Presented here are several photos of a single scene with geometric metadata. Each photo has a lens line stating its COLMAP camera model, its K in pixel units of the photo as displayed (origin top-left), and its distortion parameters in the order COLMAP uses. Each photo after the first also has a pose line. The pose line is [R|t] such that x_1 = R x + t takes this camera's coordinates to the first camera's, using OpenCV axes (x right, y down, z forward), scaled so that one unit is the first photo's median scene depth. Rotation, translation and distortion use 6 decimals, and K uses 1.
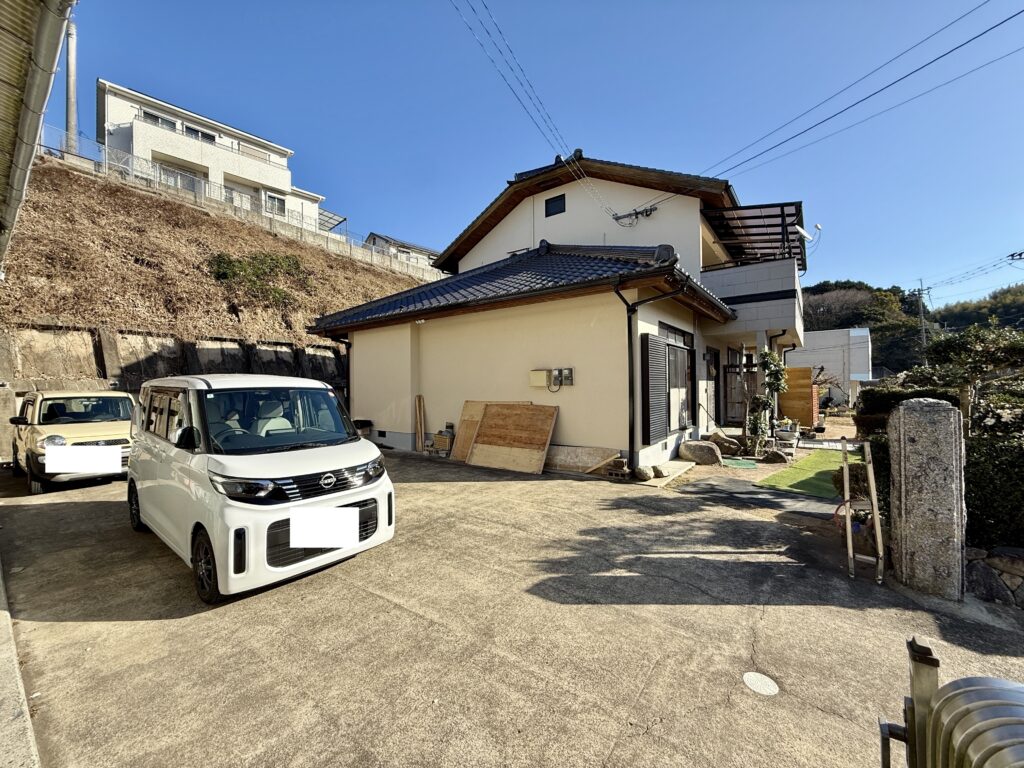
lens RADIAL K [[407.6, 0, 512.0], [0, 407.6, 384.0], [0, 0, 1]] dist [0.001313, 0.000196]
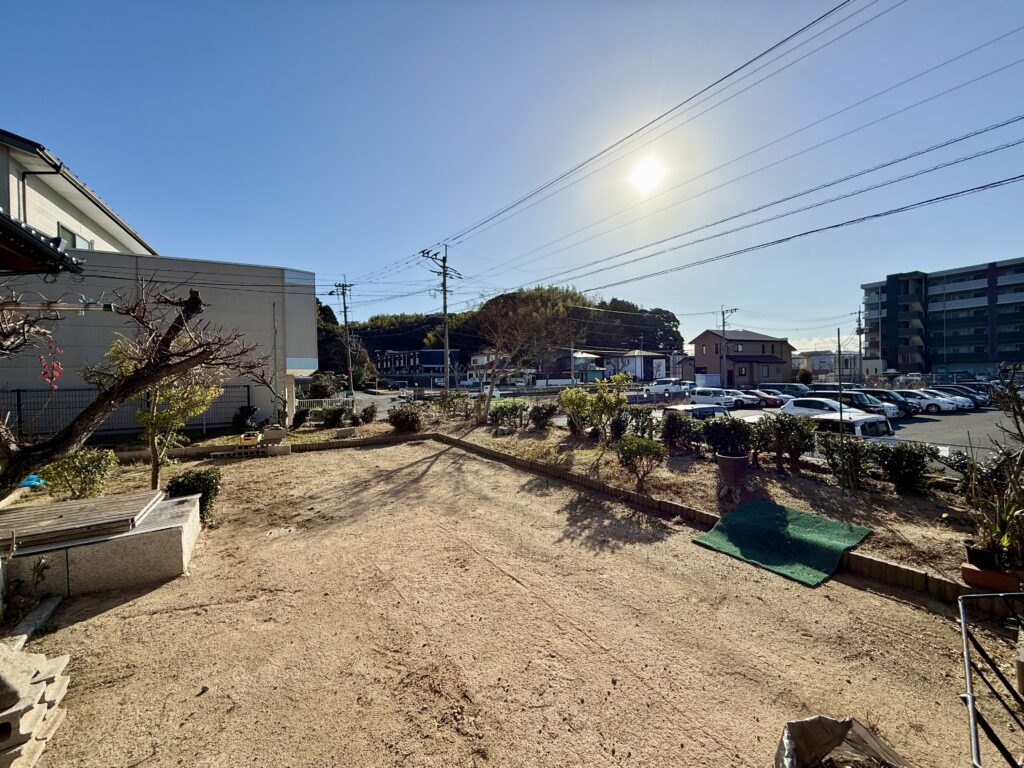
lens RADIAL K [[407.6, 0, 512.0], [0, 407.6, 384.0], [0, 0, 1]] dist [0.001313, 0.000196]
pose [[0.356316, -0.013741, 0.934265, 0.488843], [0.017062, 0.999821, 0.008199, 0.009984], [-0.934210, 0.013019, 0.356486, 0.598878]]
